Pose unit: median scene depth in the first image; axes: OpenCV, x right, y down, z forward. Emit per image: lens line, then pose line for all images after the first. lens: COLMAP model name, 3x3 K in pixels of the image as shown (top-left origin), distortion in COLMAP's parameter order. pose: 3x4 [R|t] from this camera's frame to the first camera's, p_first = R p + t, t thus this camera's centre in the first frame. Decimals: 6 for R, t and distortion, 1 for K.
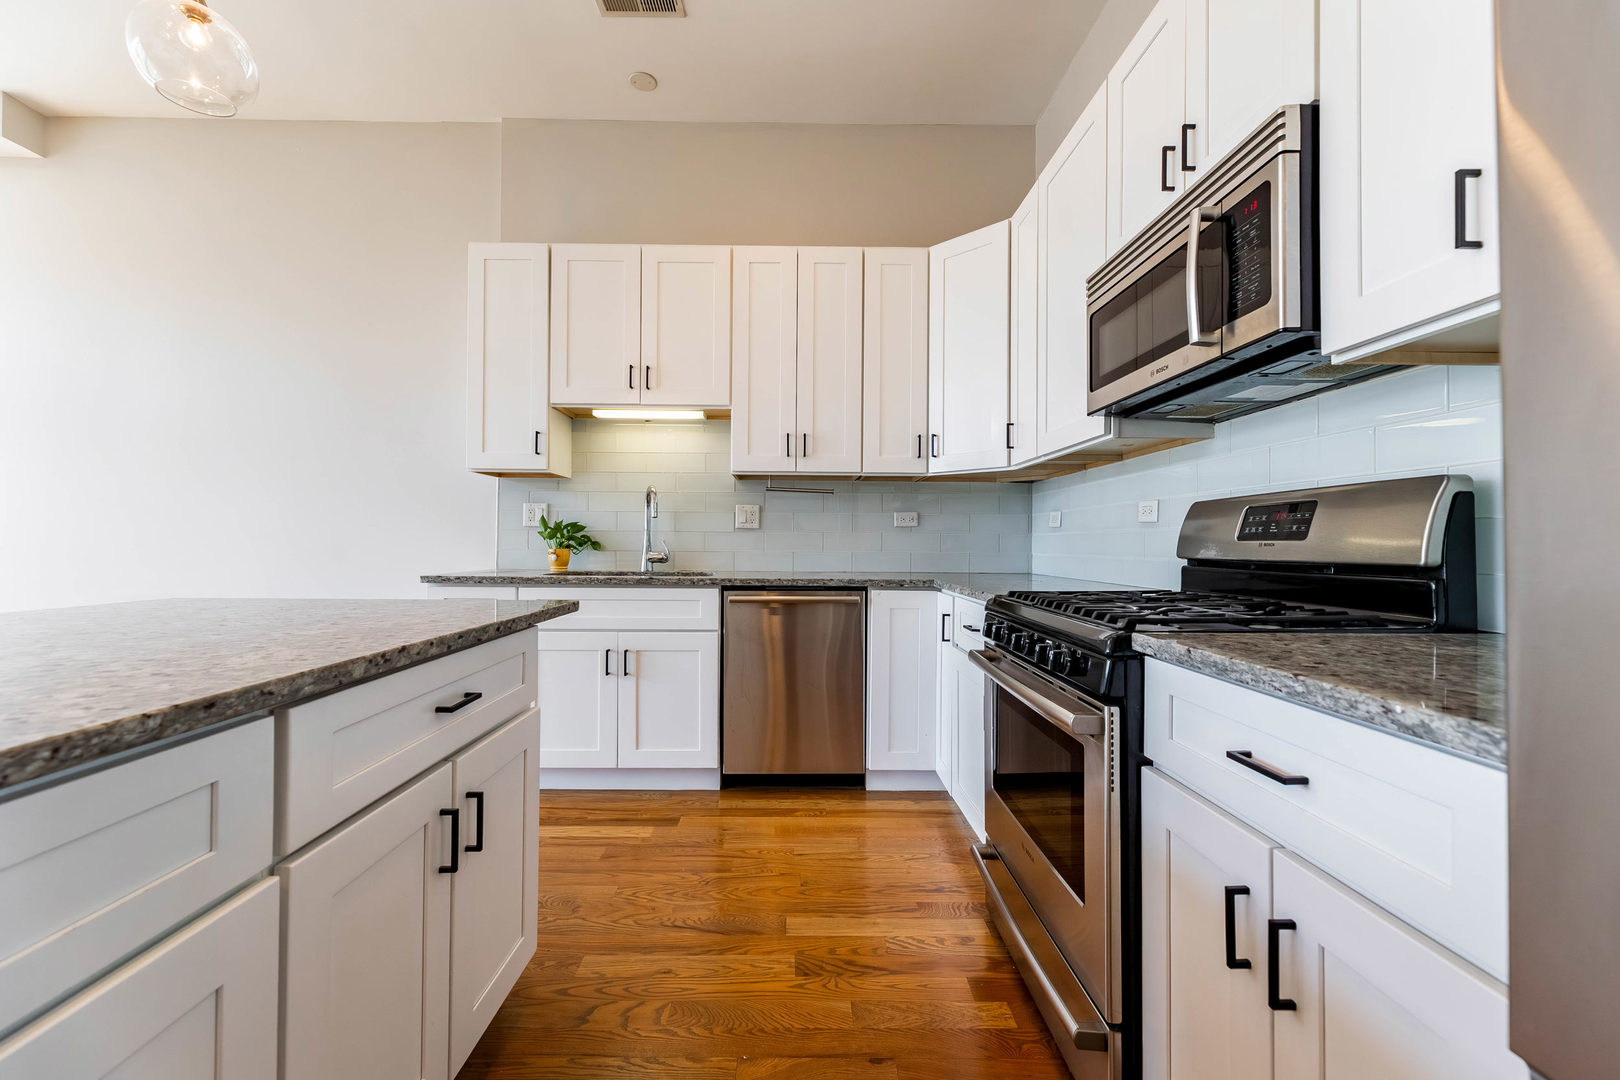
lens RADIAL K [[656.8, 0, 800.7], [0, 656.8, 540.6], [0, 0, 1]] dist [-0.001554, -0.000444]
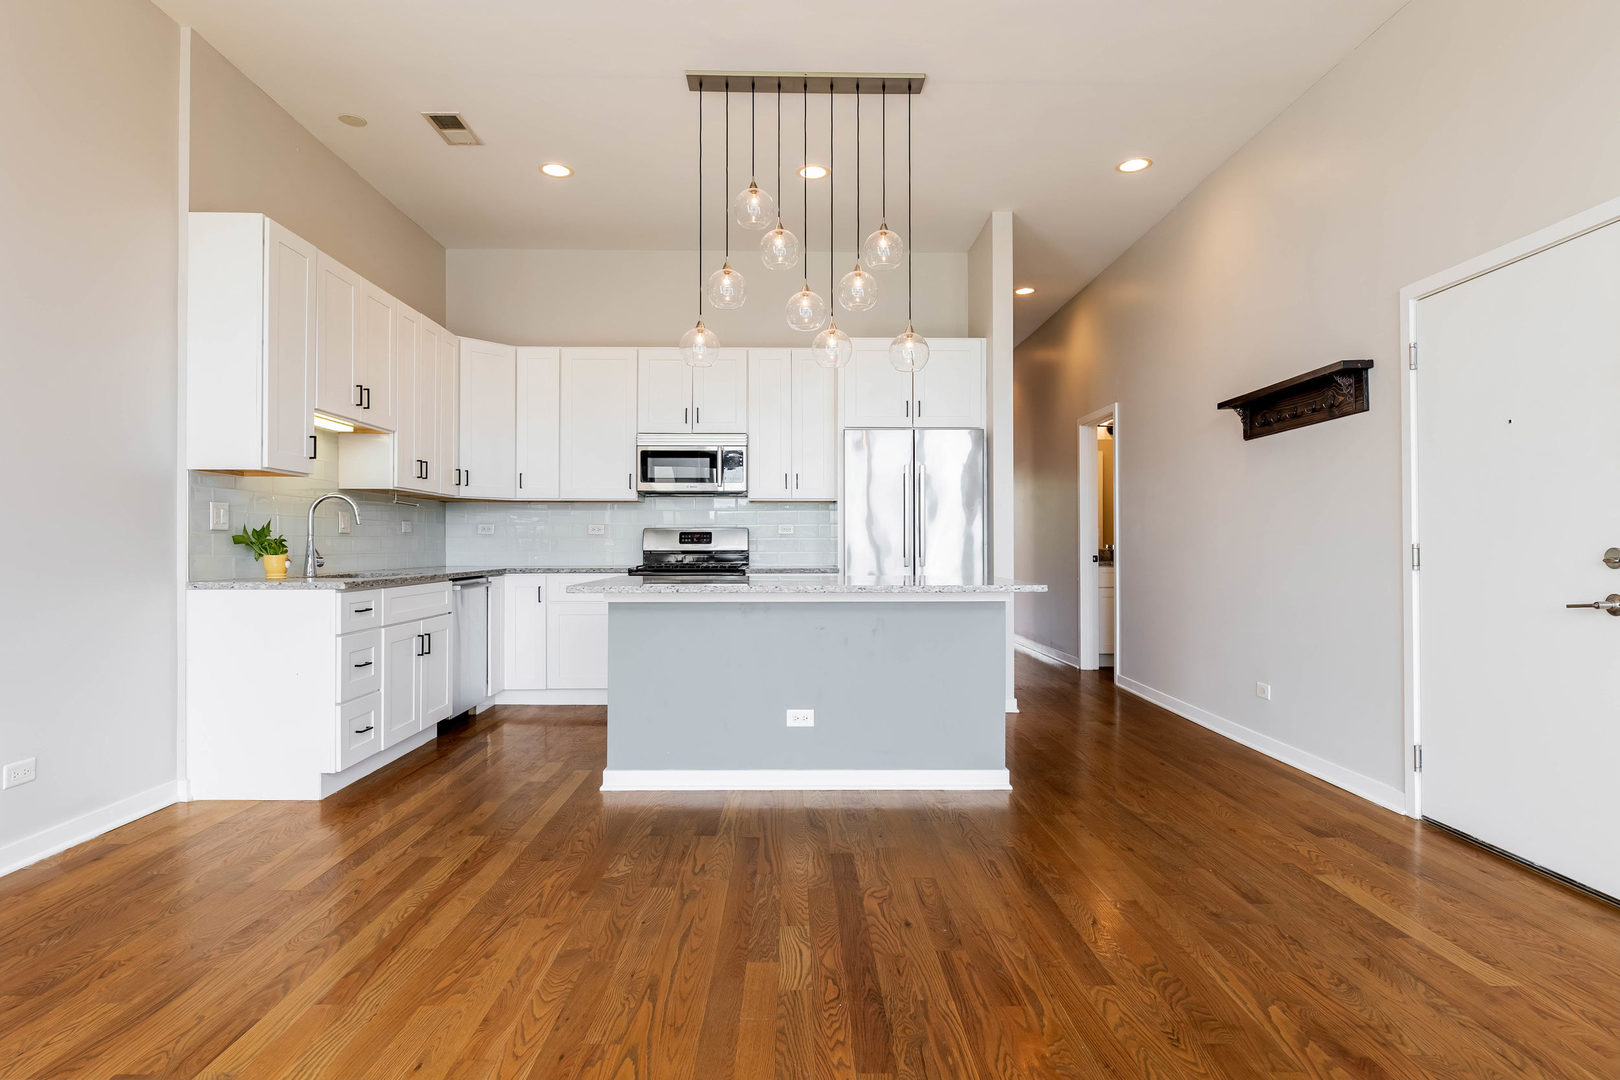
lens RADIAL K [[888.8, 0, 810.0], [0, 888.8, 540.0], [0, 0, 1]] dist [0.000569, 0.000067]
pose [[-0.017989, -0.002661, 0.999835, -1.758804], [-0.002154, 0.999994, 0.002622, -0.015439], [-0.999836, -0.002106, -0.017995, 0.279383]]
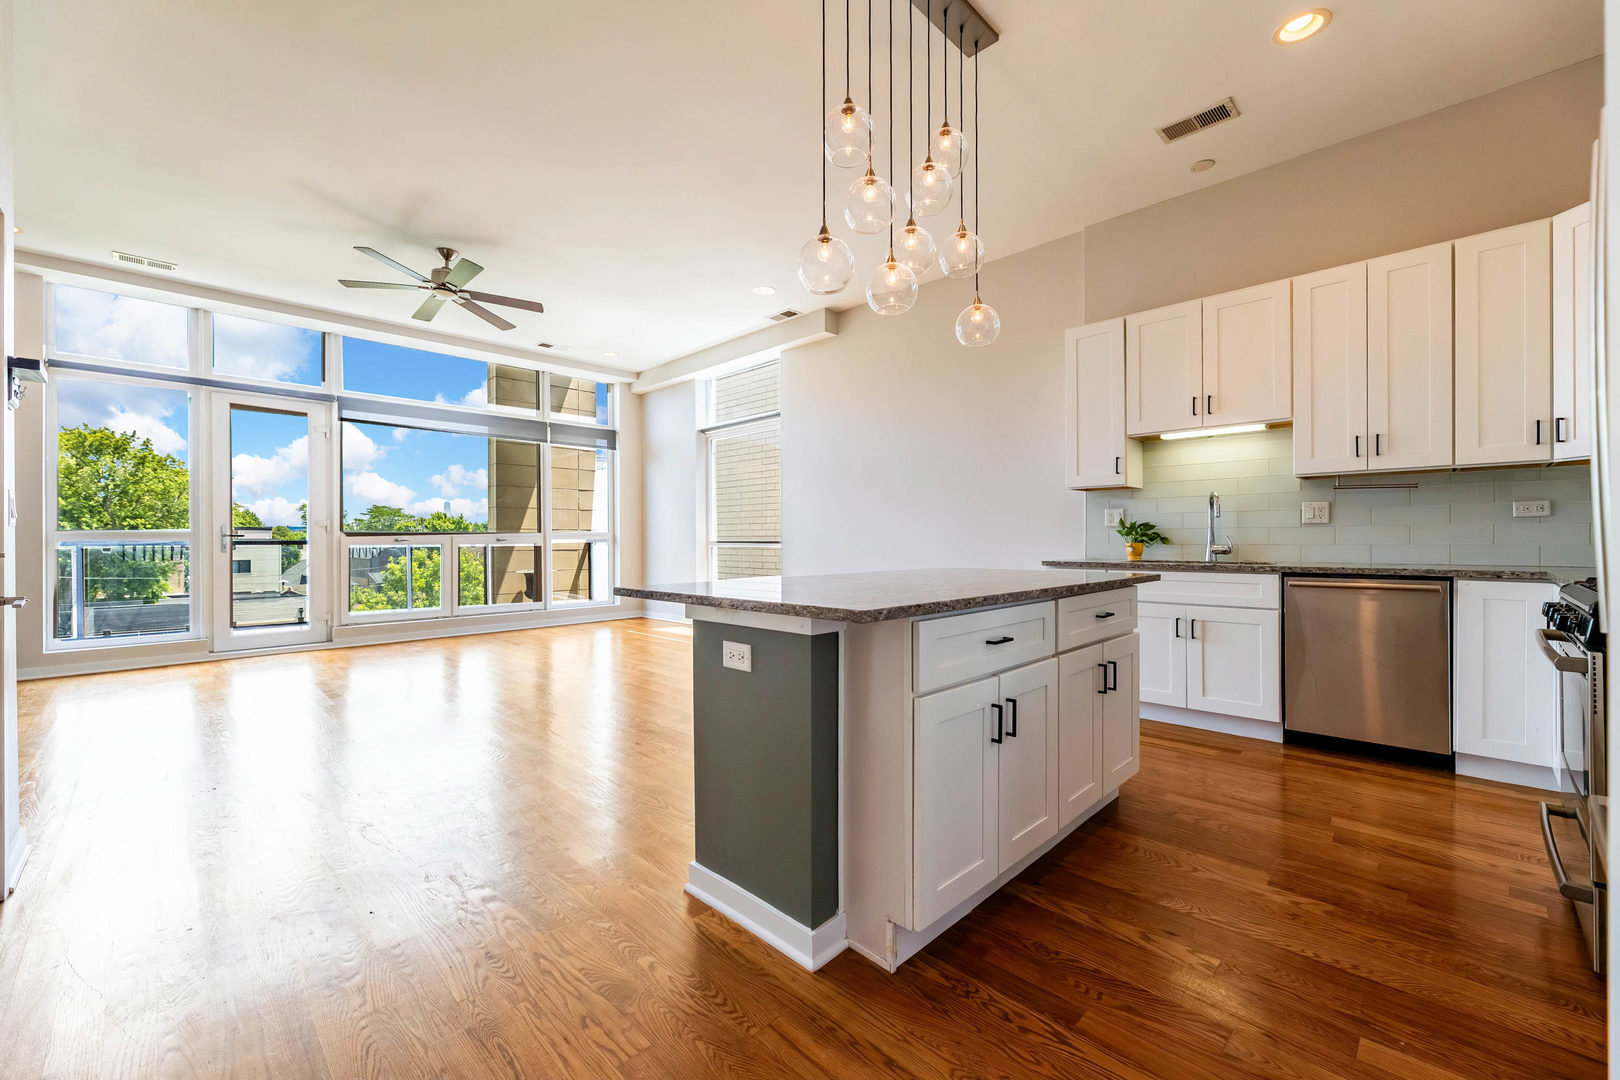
lens RADIAL K [[656.8, 0, 800.7], [0, 656.8, 540.6], [0, 0, 1]] dist [-0.001554, -0.000444]
pose [[0.701636, -0.009868, -0.712468, 0.107267], [0.013305, 0.999911, -0.000747, -0.000492], [0.712412, -0.008955, 0.701705, -0.427038]]
